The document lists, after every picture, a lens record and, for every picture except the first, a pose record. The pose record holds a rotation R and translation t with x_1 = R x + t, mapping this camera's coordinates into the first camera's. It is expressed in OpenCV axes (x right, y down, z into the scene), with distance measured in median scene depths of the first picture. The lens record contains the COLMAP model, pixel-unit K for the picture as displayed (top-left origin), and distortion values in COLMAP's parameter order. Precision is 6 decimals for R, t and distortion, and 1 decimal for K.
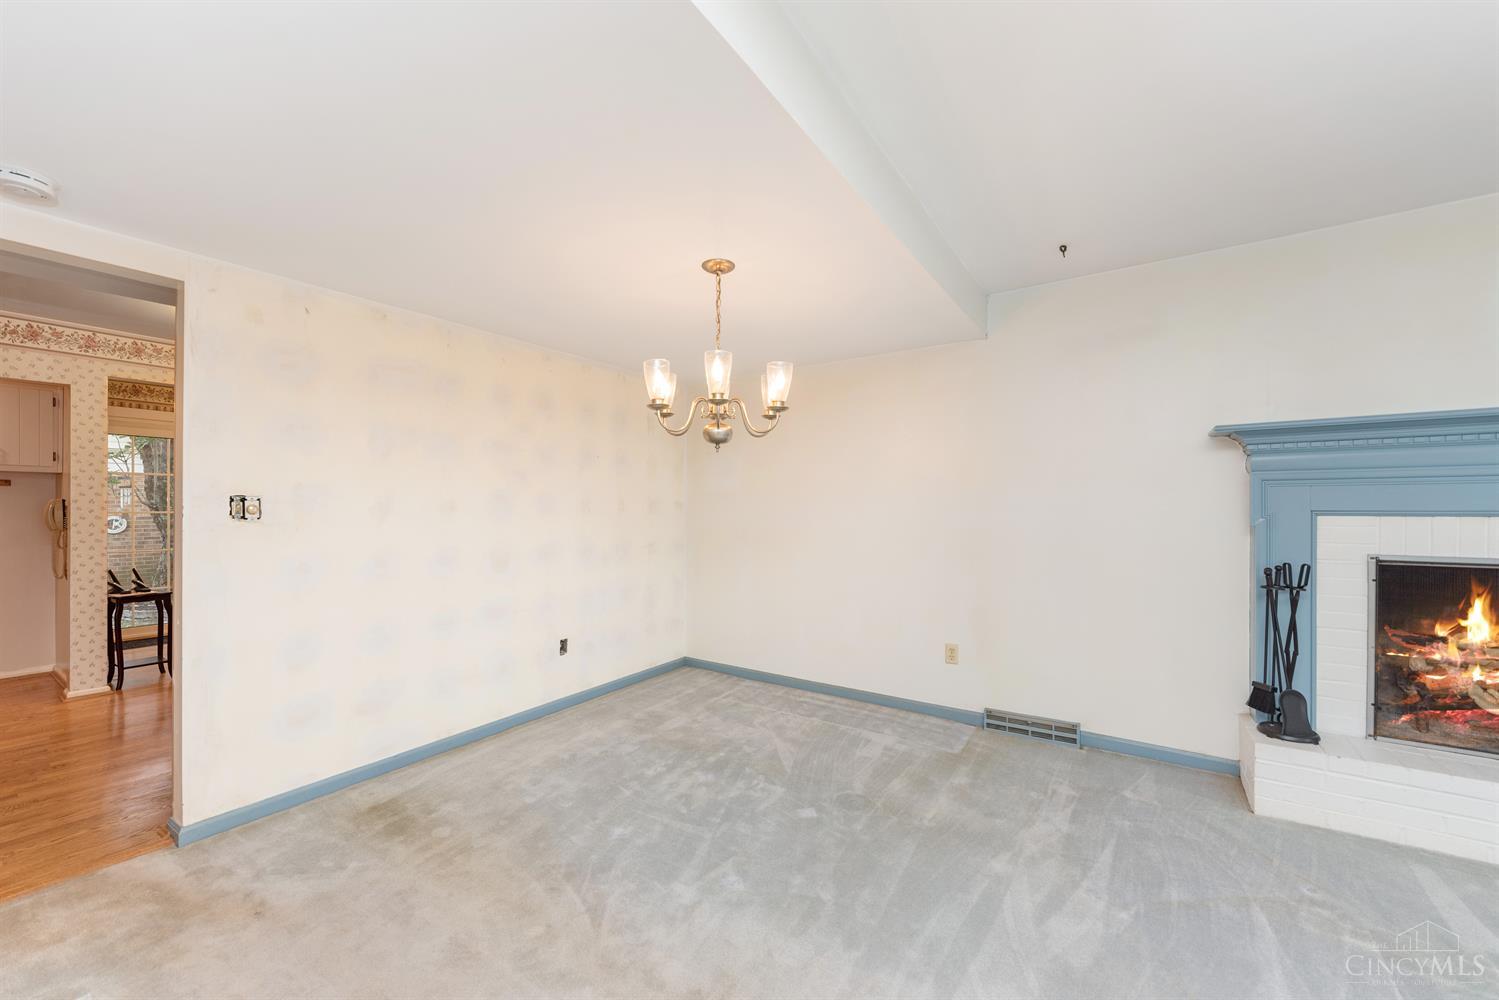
lens RADIAL K [[580.4, 0, 738.5], [0, 580.4, 506.7], [0, 0, 1]] dist [-0.000851, -0.001275]
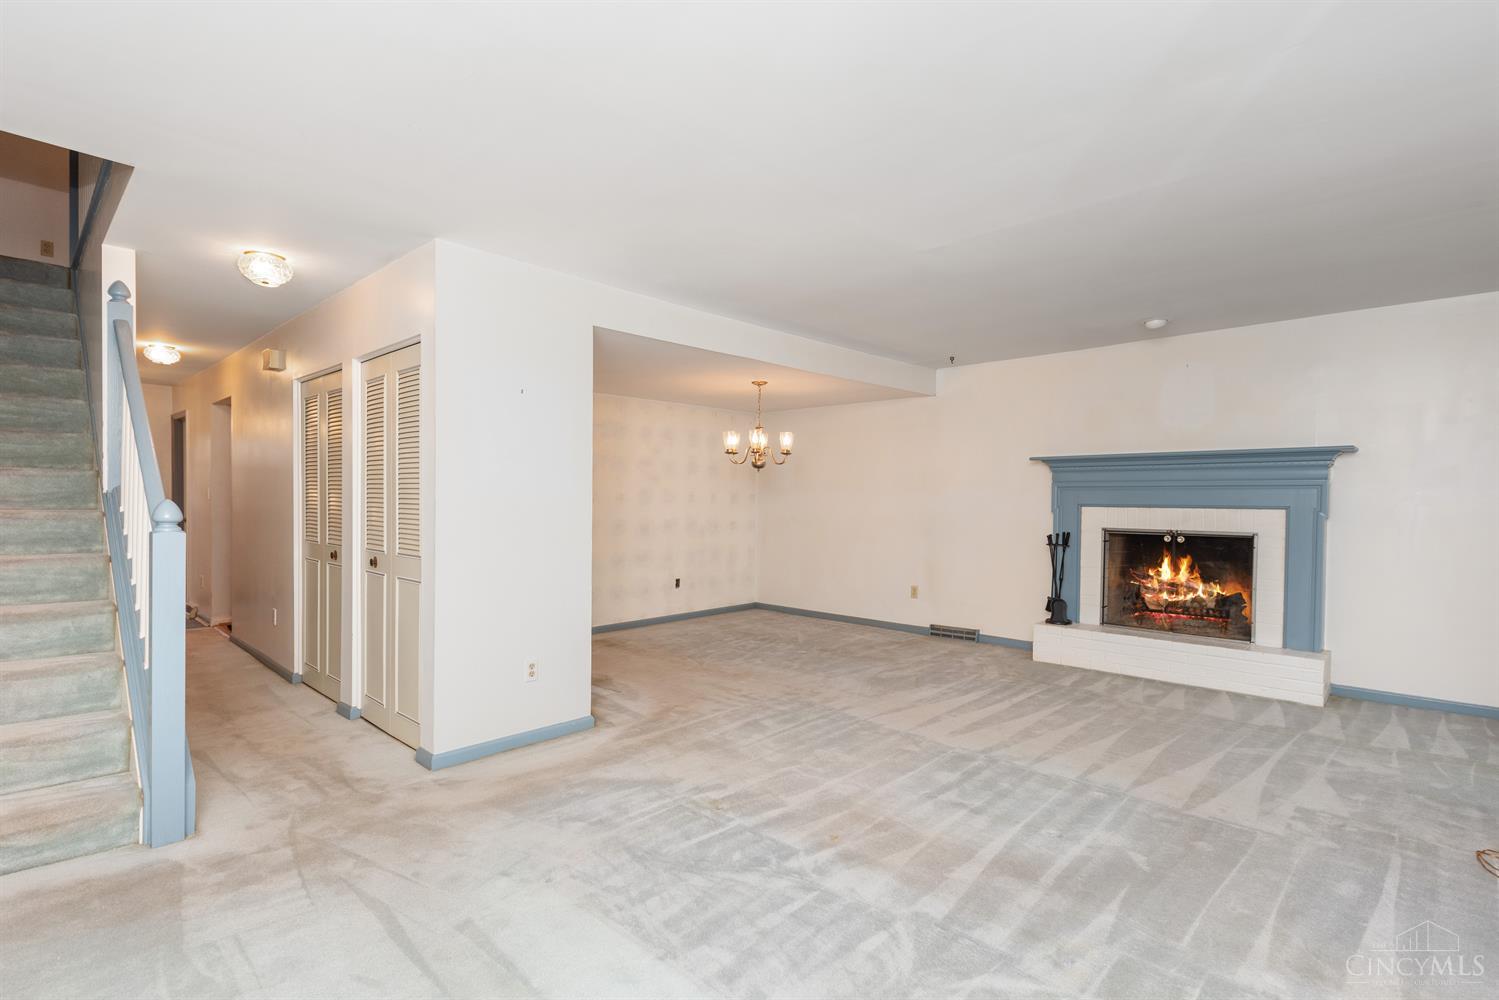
lens RADIAL K [[723.4, 0, 720.2], [0, 723.4, 510.5], [0, 0, 1]] dist [0.012720, -0.008332]
pose [[0.982116, 0.011092, -0.187951, 0.303605], [-0.007924, 0.999814, 0.017602, -0.003257], [0.188111, -0.015798, 0.982021, -1.497434]]
